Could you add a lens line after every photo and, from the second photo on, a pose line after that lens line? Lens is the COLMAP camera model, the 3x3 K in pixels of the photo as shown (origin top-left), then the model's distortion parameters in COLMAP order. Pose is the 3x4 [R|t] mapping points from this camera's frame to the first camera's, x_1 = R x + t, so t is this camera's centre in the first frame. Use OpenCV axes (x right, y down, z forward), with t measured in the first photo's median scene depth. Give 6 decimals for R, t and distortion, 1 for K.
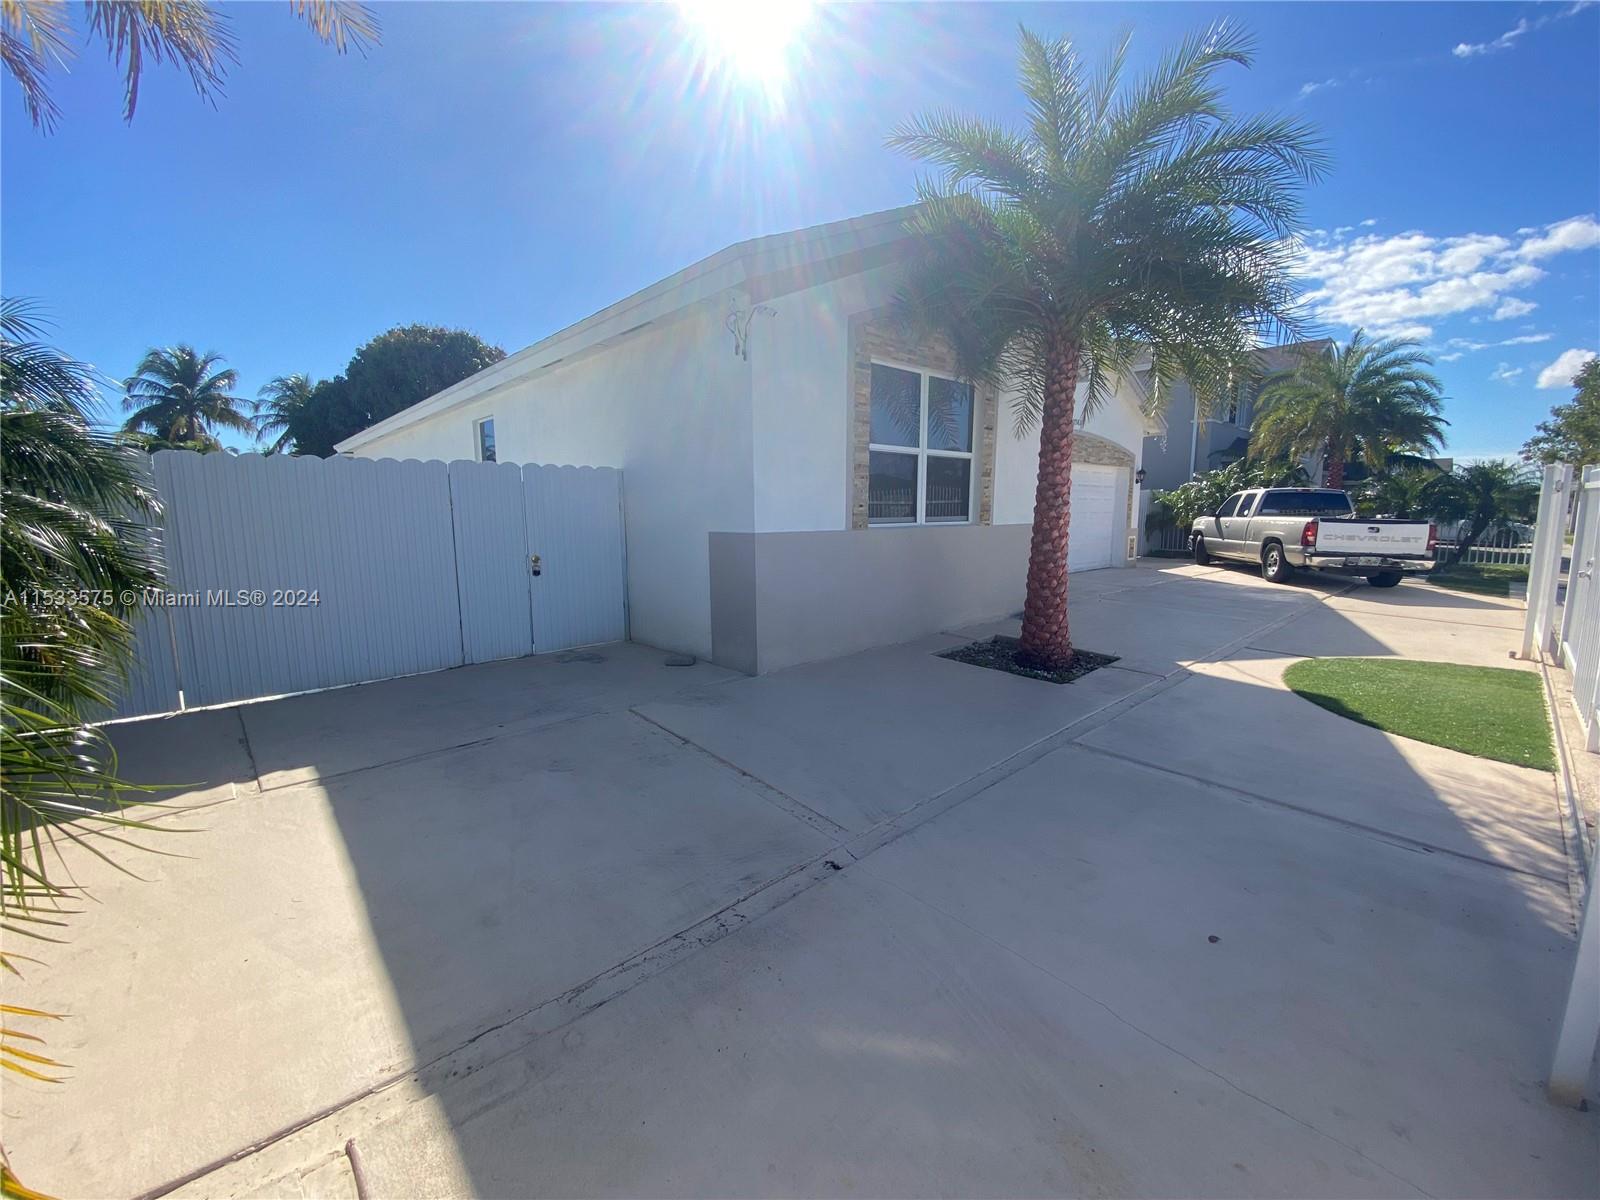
lens RADIAL K [[651.4, 0, 809.5], [0, 651.4, 597.2], [0, 0, 1]] dist [0.042053, -0.034949]
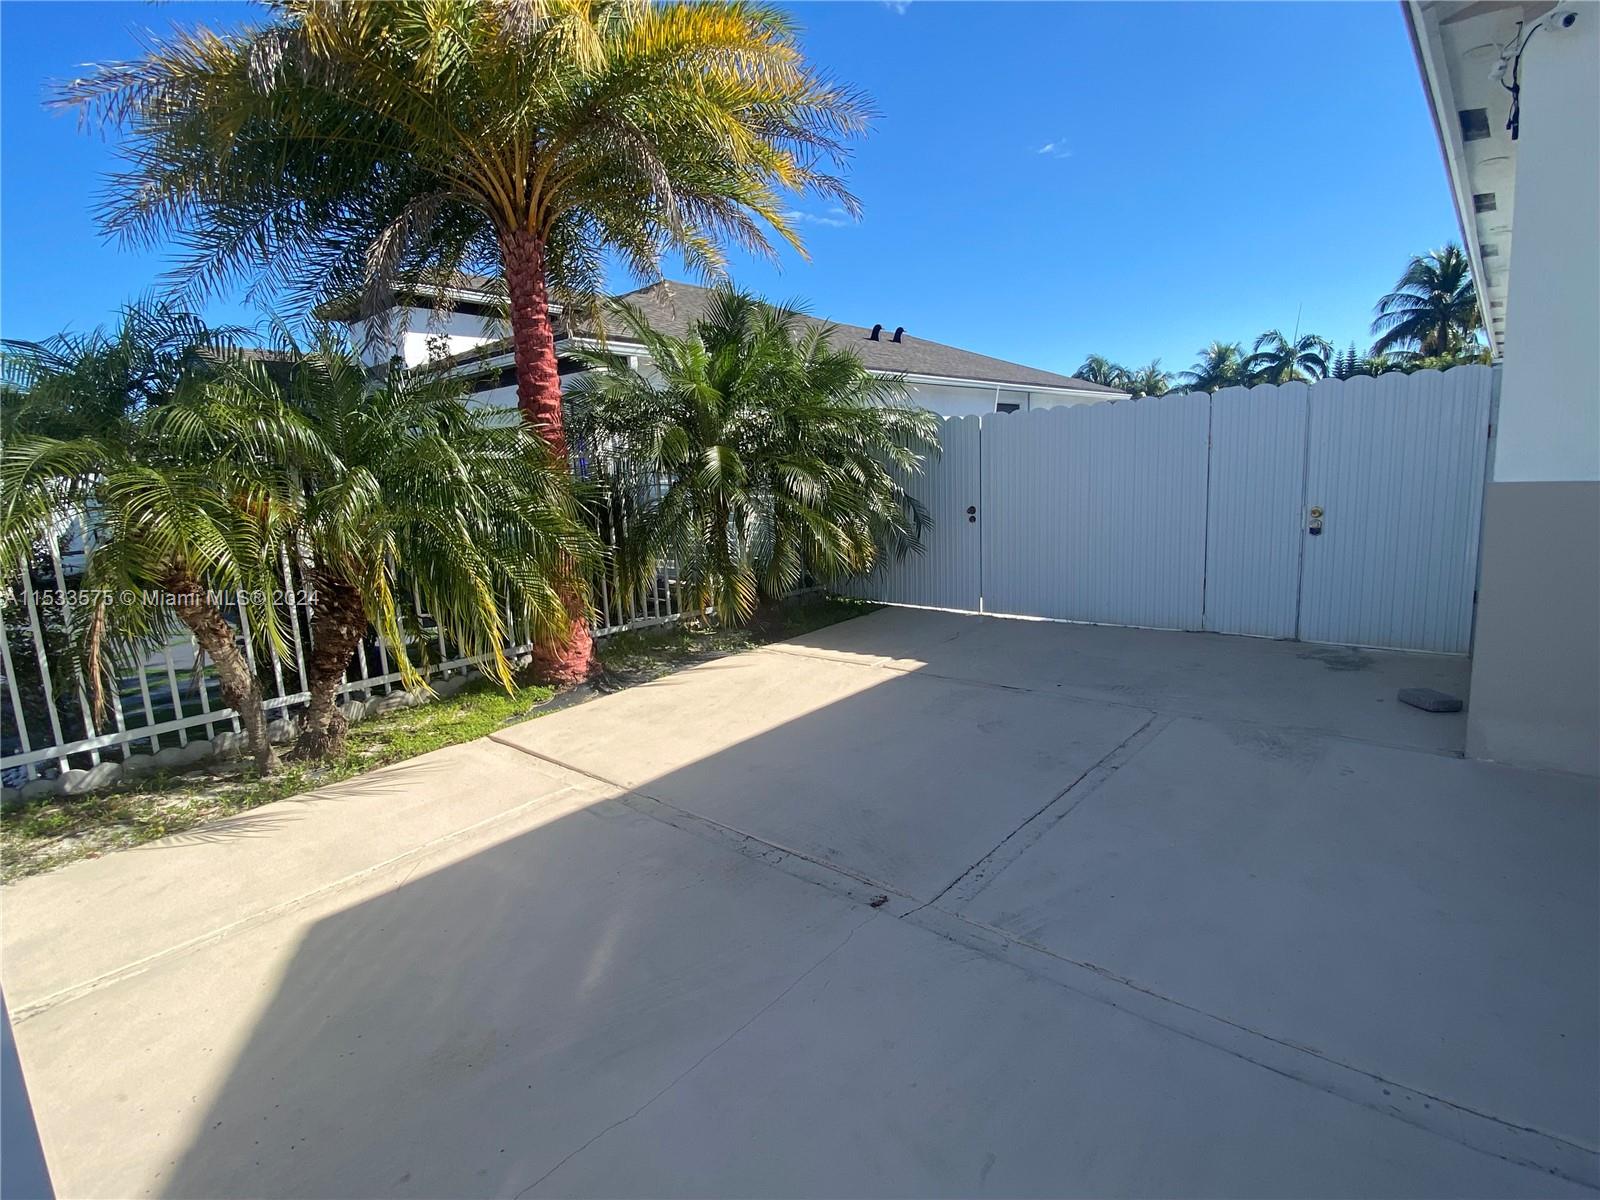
lens RADIAL K [[781.2, 0, 773.1], [0, 781.2, 596.6], [0, 0, 1]] dist [0.077155, -0.064862]
pose [[0.072054, 0.160661, -0.984376, 0.580476], [-0.090917, 0.983891, 0.153927, -0.065308], [0.993248, 0.078405, 0.085500, 0.467041]]
